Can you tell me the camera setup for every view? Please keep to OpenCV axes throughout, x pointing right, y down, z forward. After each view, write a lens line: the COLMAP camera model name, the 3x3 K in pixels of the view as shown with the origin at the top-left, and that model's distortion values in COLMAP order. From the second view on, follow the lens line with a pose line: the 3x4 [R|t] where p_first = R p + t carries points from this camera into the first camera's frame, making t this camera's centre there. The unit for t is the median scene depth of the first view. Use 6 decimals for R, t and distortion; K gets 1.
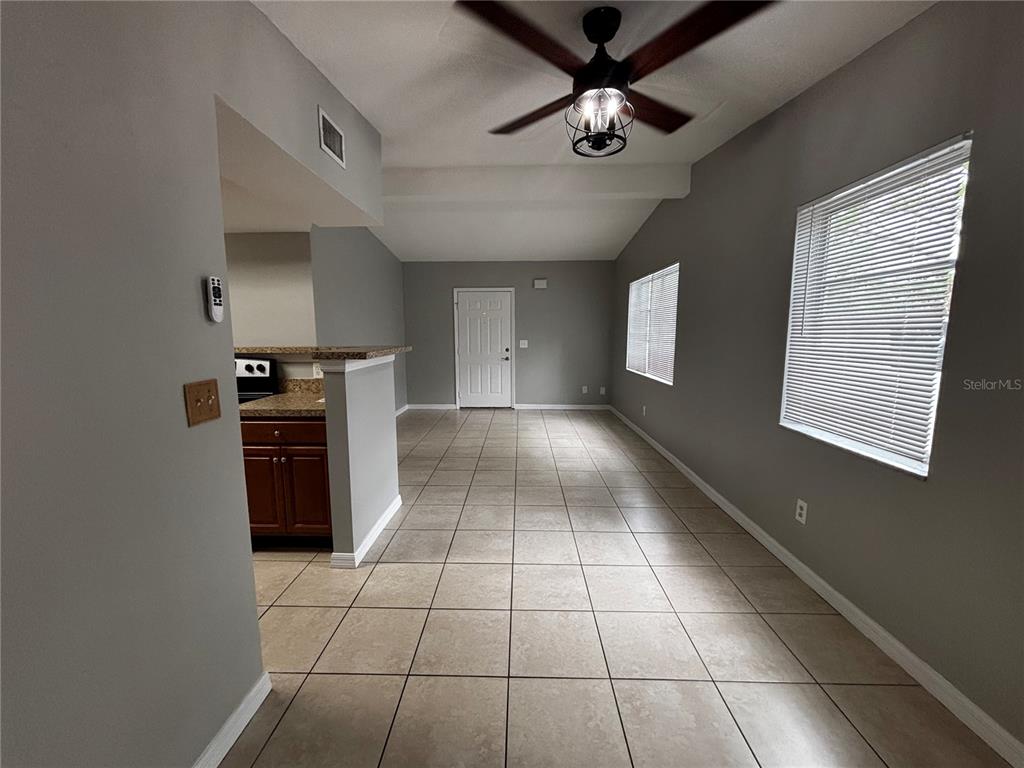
lens RADIAL K [[411.5, 0, 512.0], [0, 411.5, 384.0], [0, 0, 1]] dist [0.025299, -0.000009]
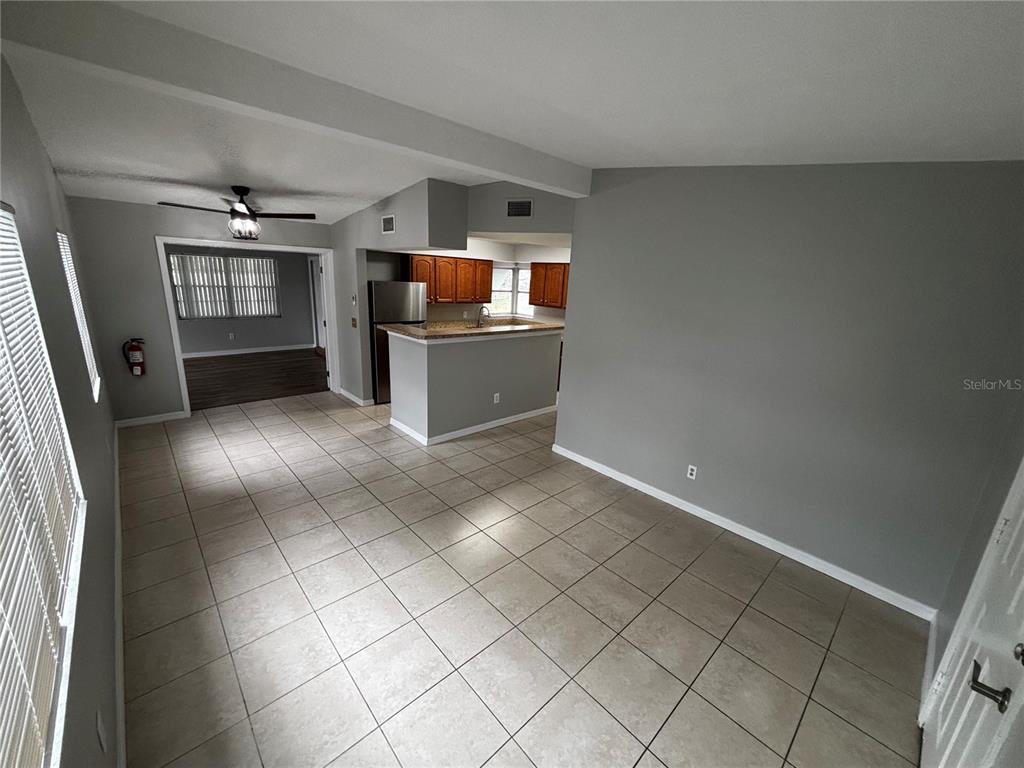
lens RADIAL K [[414.2, 0, 512.0], [0, 414.2, 384.0], [0, 0, 1]] dist [0.000239, 0.000076]
pose [[-0.719180, 0.150099, -0.678418, 0.375139], [-0.136400, 0.926891, 0.349669, -0.368154], [0.681304, 0.344011, -0.646128, 1.712874]]
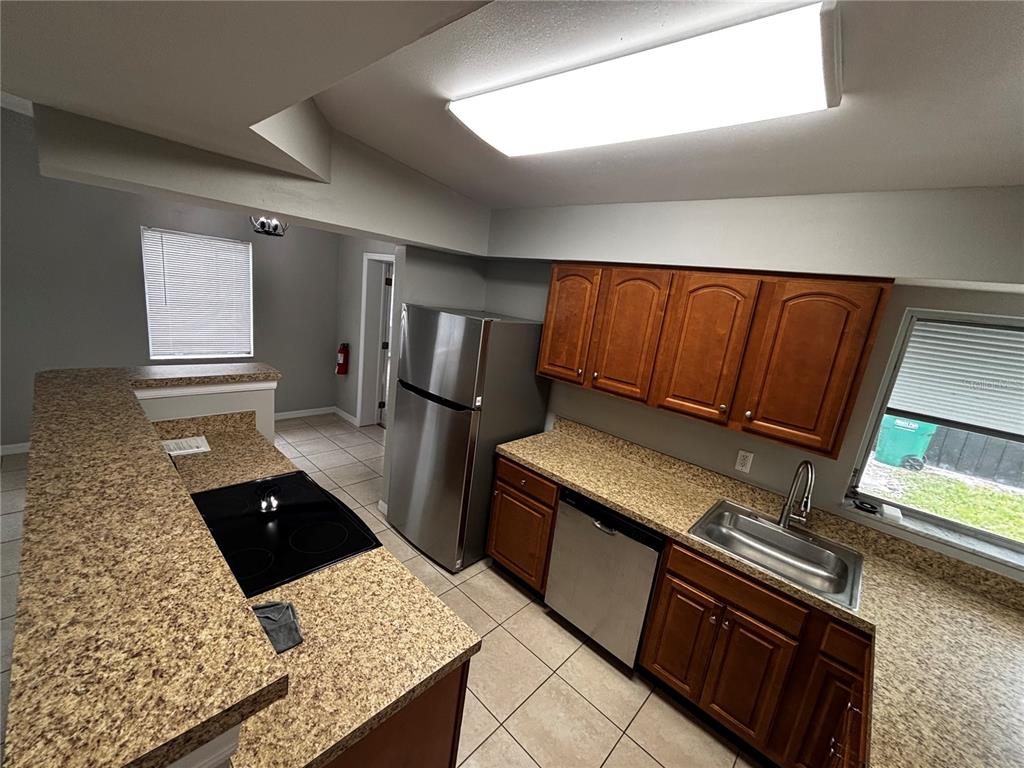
lens RADIAL K [[414.2, 0, 512.0], [0, 414.2, 384.0], [0, 0, 1]] dist [0.000239, 0.000076]
pose [[-0.745218, -0.231176, 0.625466, -0.968360], [-0.033069, 0.949640, 0.311592, -0.231872], [-0.666001, 0.211521, -0.715333, 0.778407]]
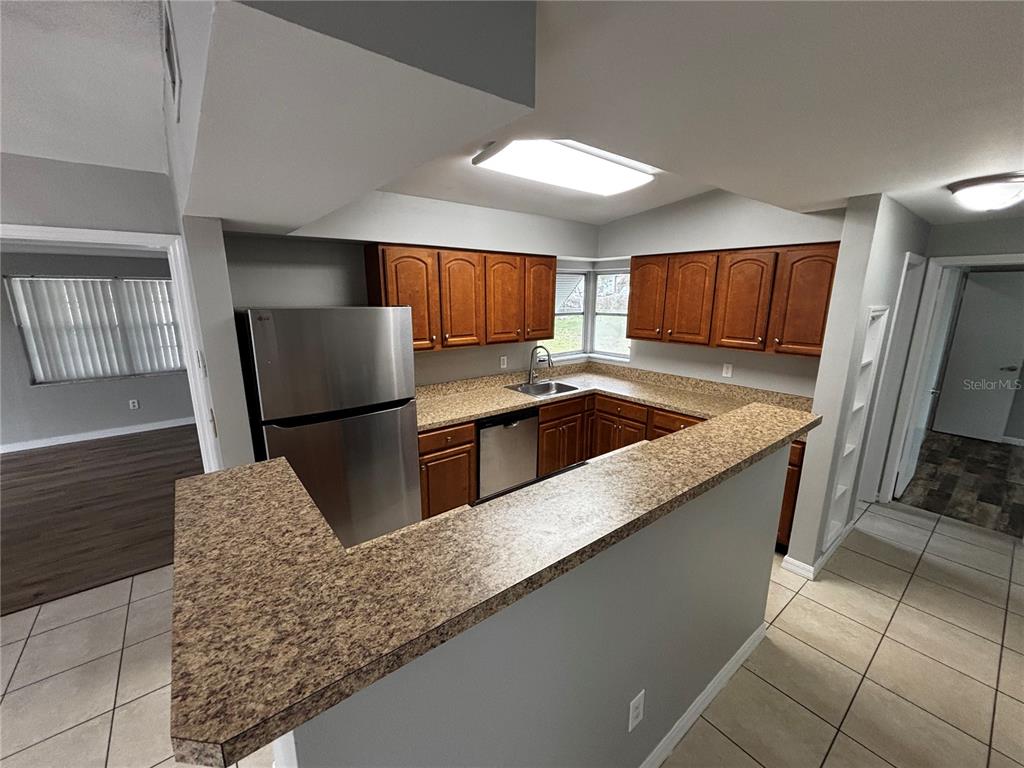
lens RADIAL K [[410.9, 0, 512.0], [0, 410.9, 384.0], [0, 0, 1]] dist [0.001391, 0.000178]
pose [[-0.768601, 0.145362, -0.622995, -0.227897], [-0.081225, 0.943787, 0.320420, -0.232273], [0.634551, 0.296877, -0.713588, 0.921866]]
